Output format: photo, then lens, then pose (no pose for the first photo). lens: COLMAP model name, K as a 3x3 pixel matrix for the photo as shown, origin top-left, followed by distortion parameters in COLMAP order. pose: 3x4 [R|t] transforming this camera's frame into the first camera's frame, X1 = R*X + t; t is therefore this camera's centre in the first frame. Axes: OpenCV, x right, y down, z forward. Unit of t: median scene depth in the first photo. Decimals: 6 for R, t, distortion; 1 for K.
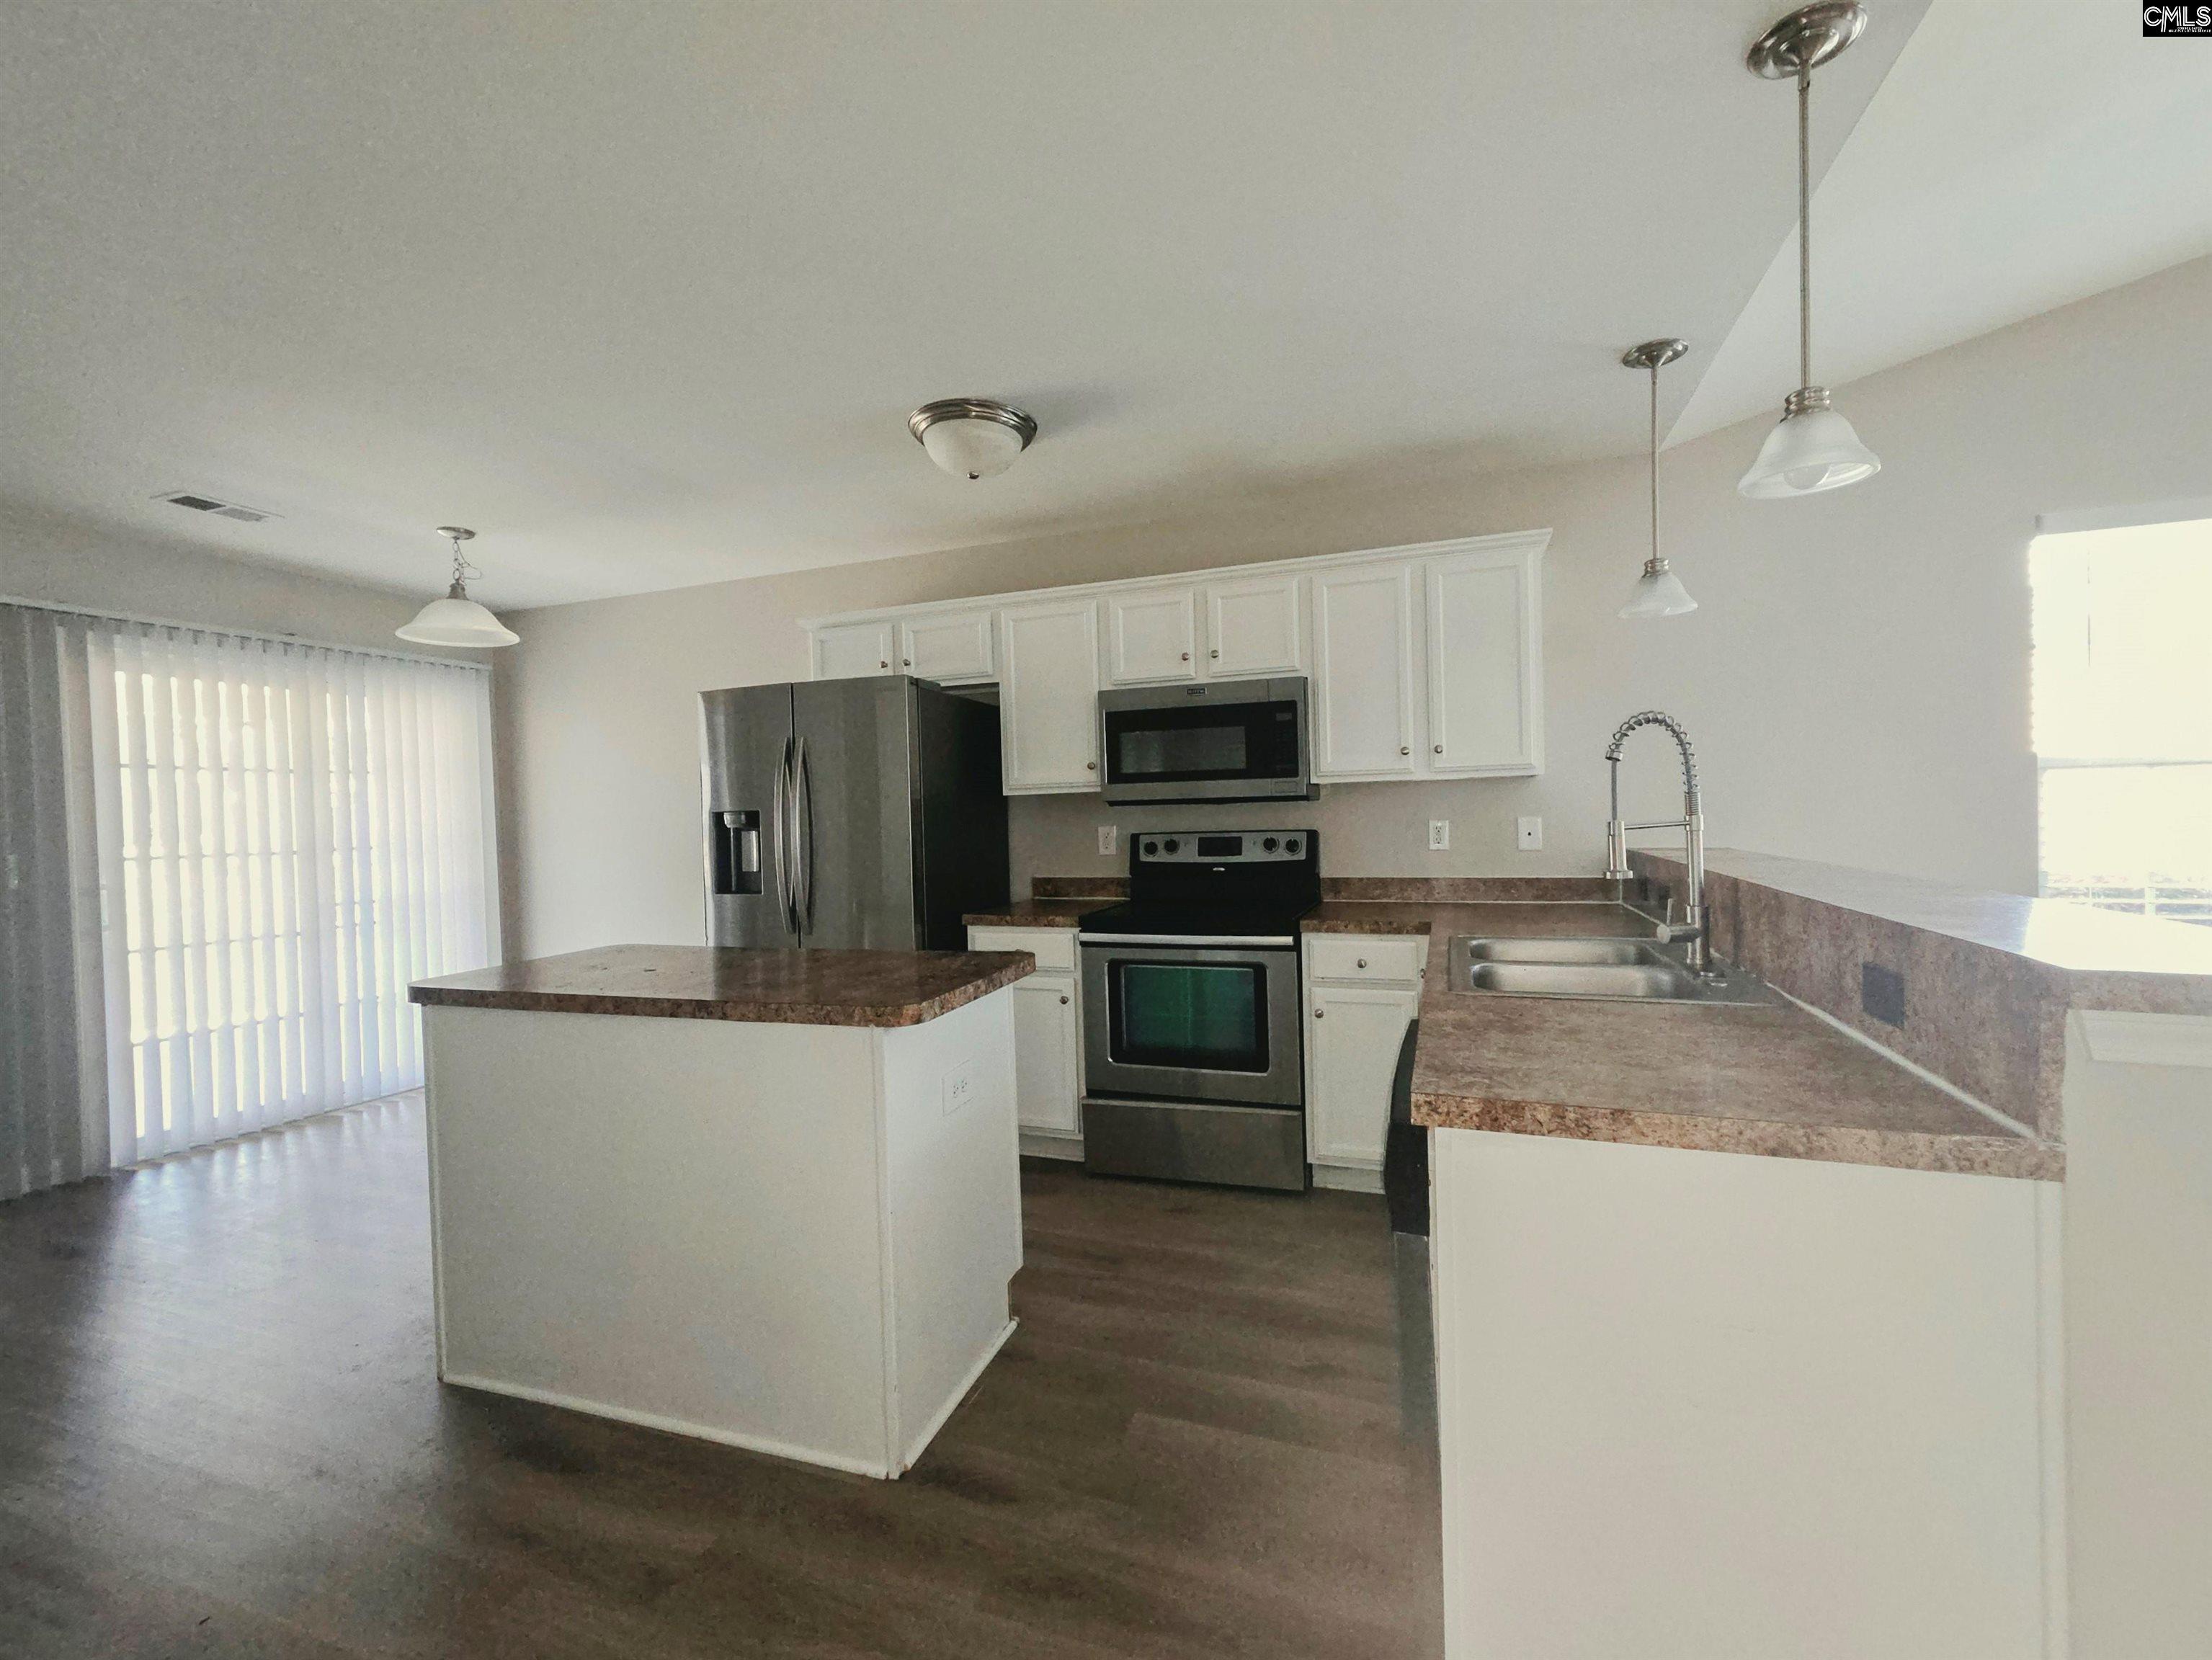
lens RADIAL K [[932.9, 0, 1106.0], [0, 932.9, 830.0], [0, 0, 1]] dist [-0.000809, -0.000032]
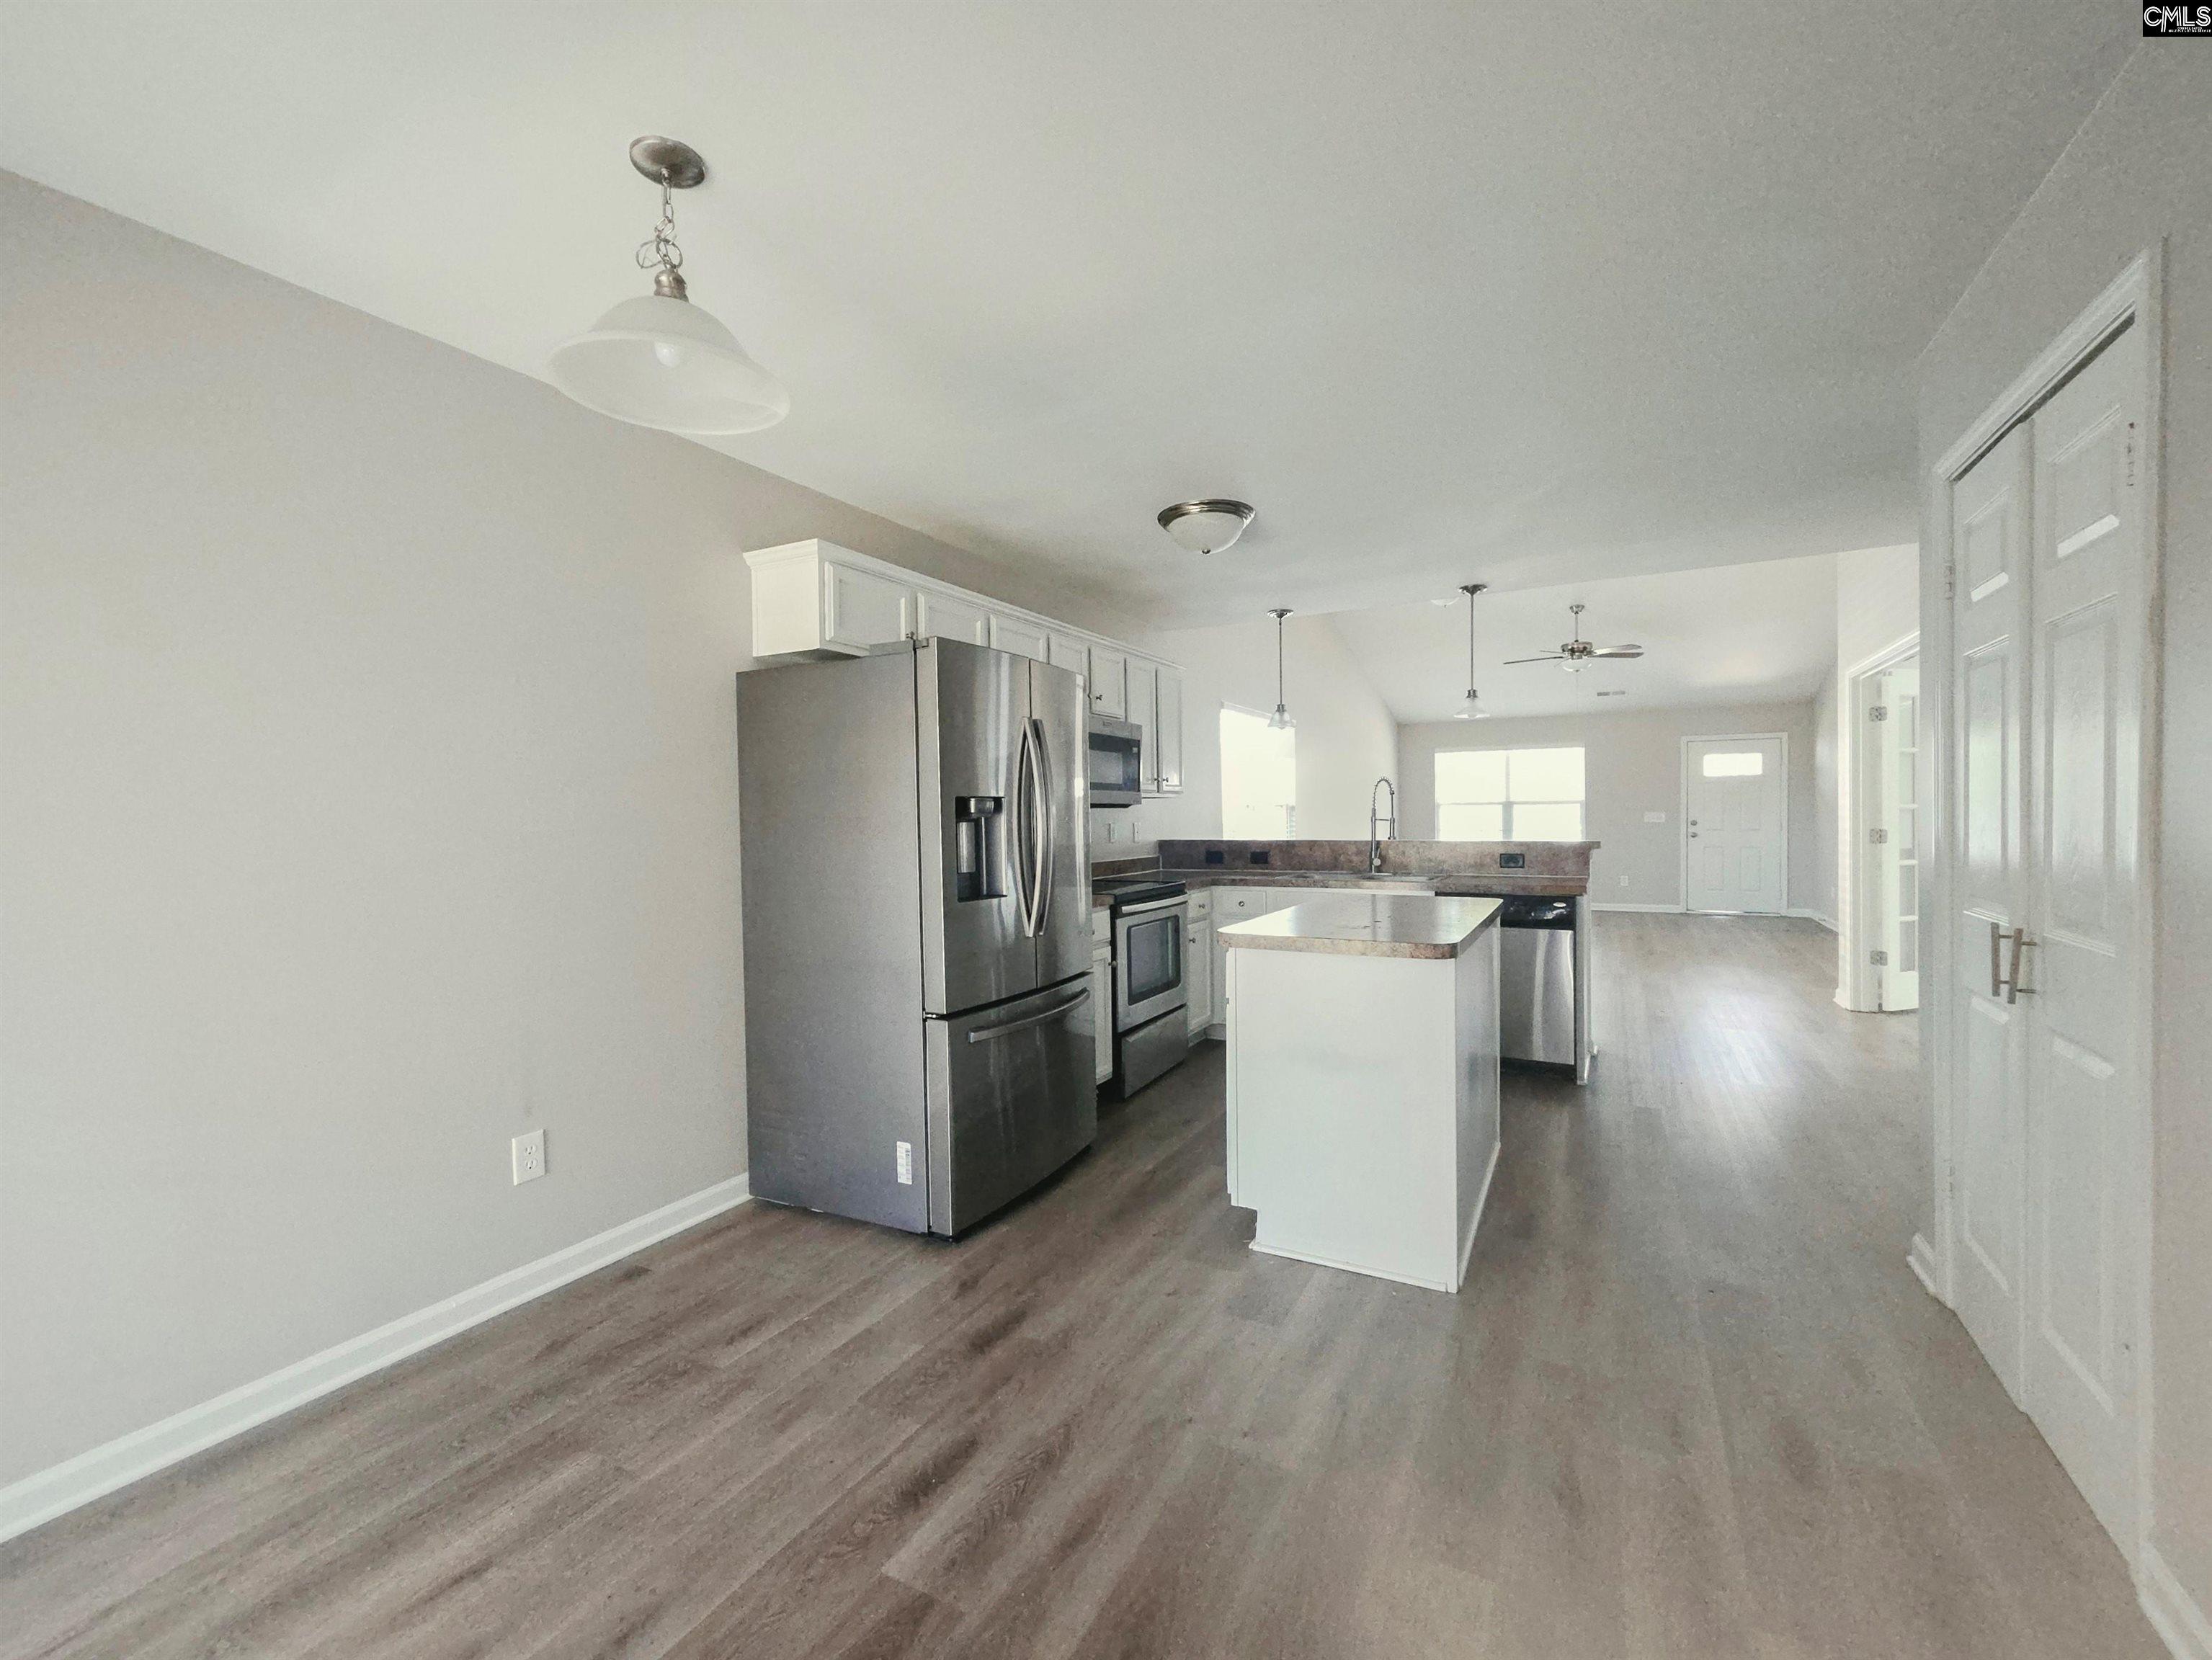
lens RADIAL K [[932.9, 0, 1106.0], [0, 932.9, 830.0], [0, 0, 1]] dist [-0.000809, -0.000032]
pose [[0.151035, 0.009642, 0.988481, -1.395239], [0.023434, 0.999636, -0.013331, 0.023910], [-0.988251, 0.025177, 0.150754, 0.897956]]
